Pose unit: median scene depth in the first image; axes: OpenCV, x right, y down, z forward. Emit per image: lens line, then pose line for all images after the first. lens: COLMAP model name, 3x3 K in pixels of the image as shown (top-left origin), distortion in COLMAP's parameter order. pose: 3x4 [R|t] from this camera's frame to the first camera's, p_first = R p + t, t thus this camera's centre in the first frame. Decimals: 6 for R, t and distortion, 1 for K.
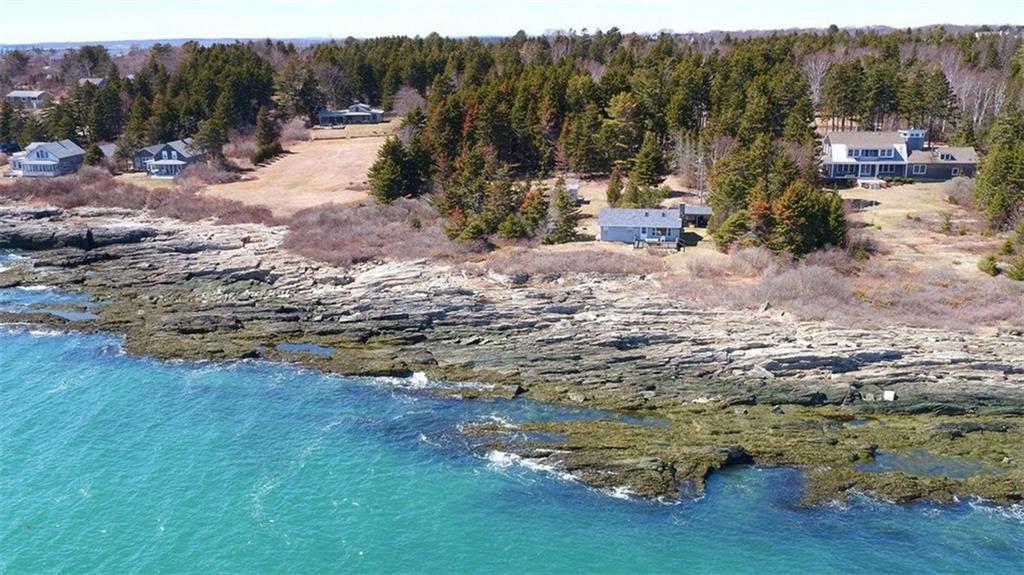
lens RADIAL K [[893.5, 0, 512.0], [0, 893.5, 287.5], [0, 0, 1]] dist [-0.000807, -0.016342]
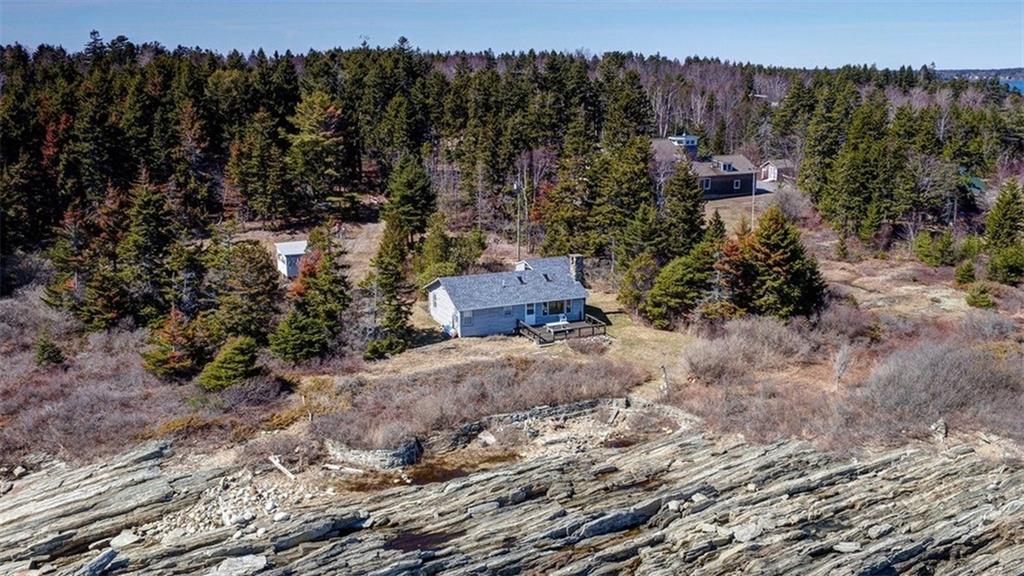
lens RADIAL K [[899.0, 0, 512.0], [0, 899.0, 288.0], [0, 0, 1]] dist [0.000643, 0.002800]
pose [[0.827182, -0.115974, 0.549836, -0.189857], [0.138690, 0.990336, 0.000239, -0.084617], [-0.544550, 0.076059, 0.835273, 0.562403]]
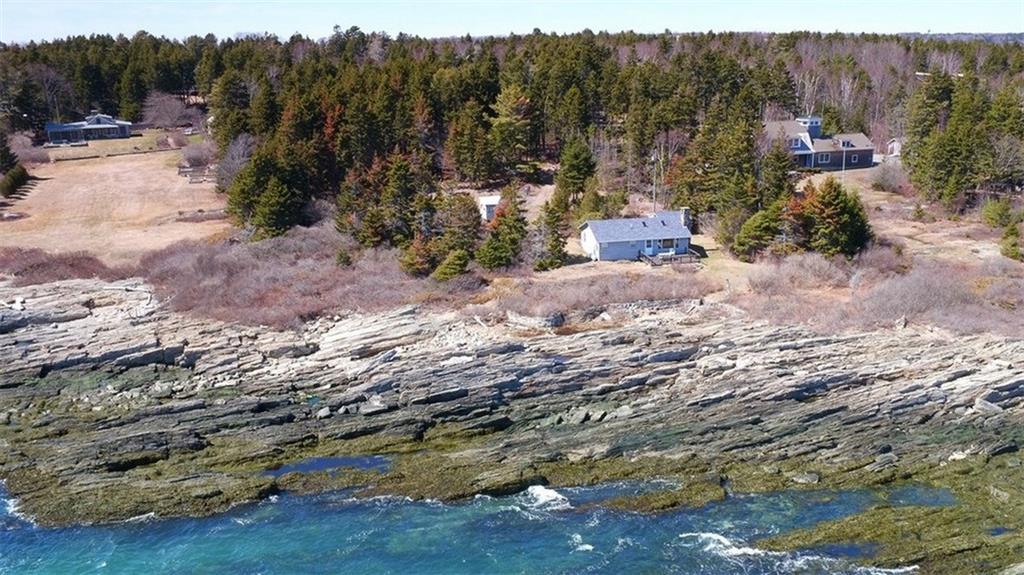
lens RADIAL K [[893.5, 0, 512.0], [0, 893.5, 287.5], [0, 0, 1]] dist [-0.000807, -0.016342]
pose [[0.927819, -0.098257, 0.359859, -0.292491], [0.102308, 0.994722, 0.007822, -0.046052], [-0.358728, 0.029559, 0.932974, 0.293003]]
